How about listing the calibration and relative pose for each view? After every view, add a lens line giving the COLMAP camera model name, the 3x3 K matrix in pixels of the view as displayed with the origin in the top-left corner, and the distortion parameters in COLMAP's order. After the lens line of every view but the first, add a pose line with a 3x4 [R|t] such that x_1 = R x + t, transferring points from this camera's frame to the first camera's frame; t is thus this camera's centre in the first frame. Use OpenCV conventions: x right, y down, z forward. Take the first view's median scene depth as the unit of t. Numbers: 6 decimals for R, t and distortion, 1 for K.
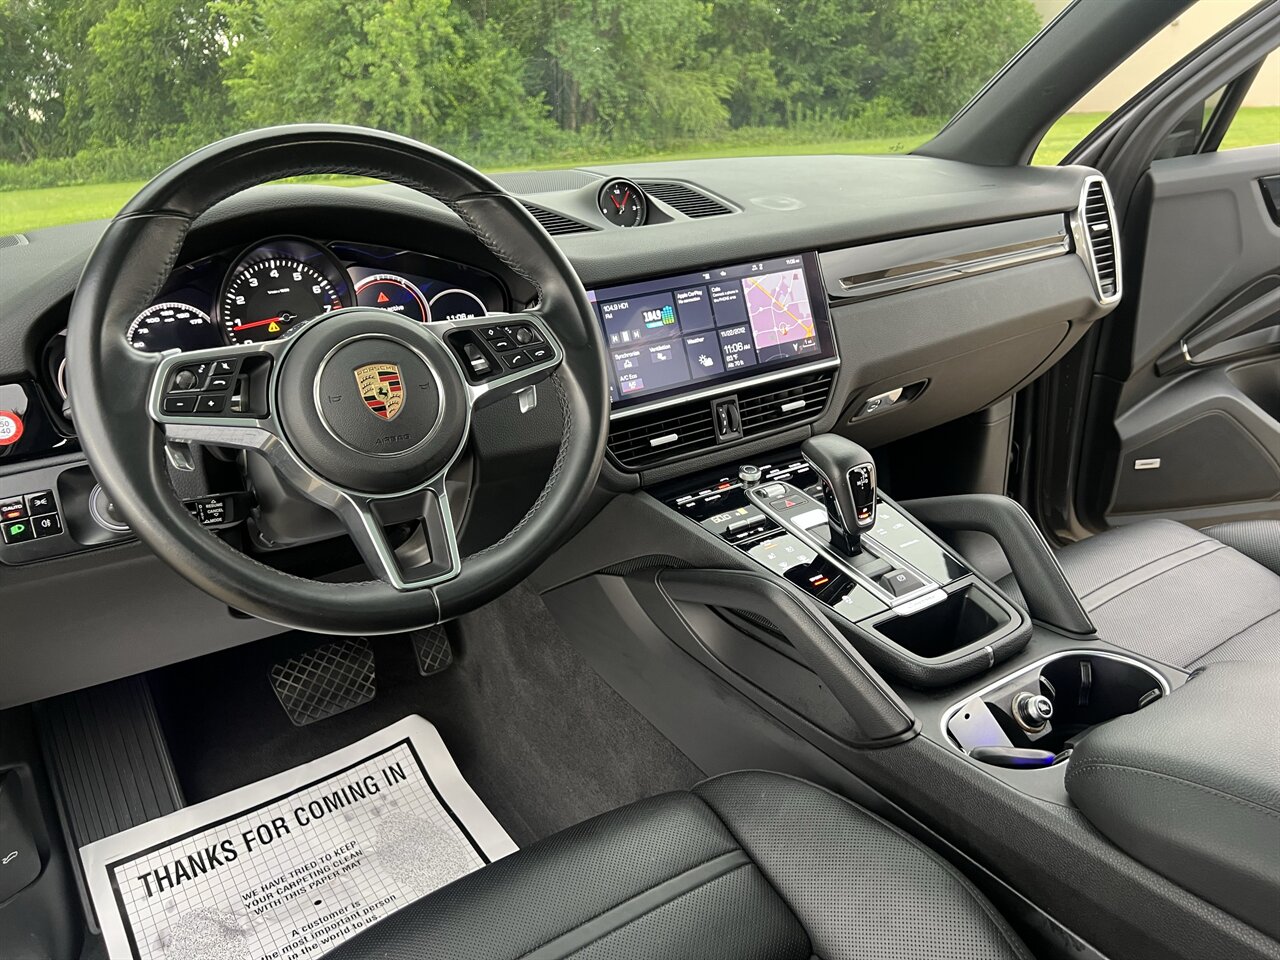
lens RADIAL K [[977.7, 0, 638.5], [0, 977.7, 473.9], [0, 0, 1]] dist [0.046823, -0.051305]
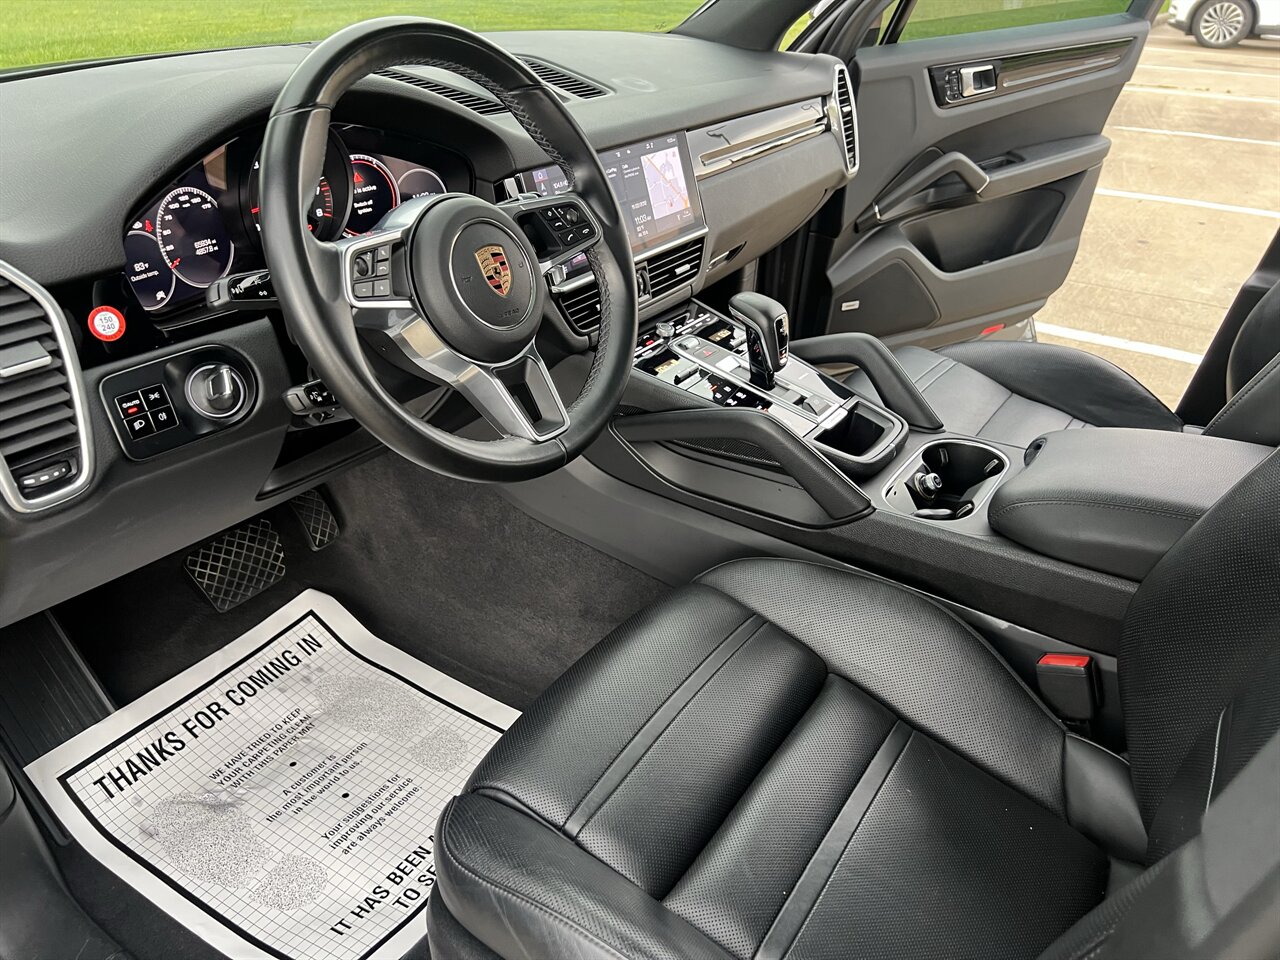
lens RADIAL K [[977.7, 0, 638.5], [0, 977.7, 473.9], [0, 0, 1]] dist [0.046823, -0.051305]
pose [[0.919808, -0.119040, 0.373875, -0.329205], [0.066480, 0.986372, 0.150500, -0.007263], [-0.386695, -0.113576, 0.915187, -0.073849]]
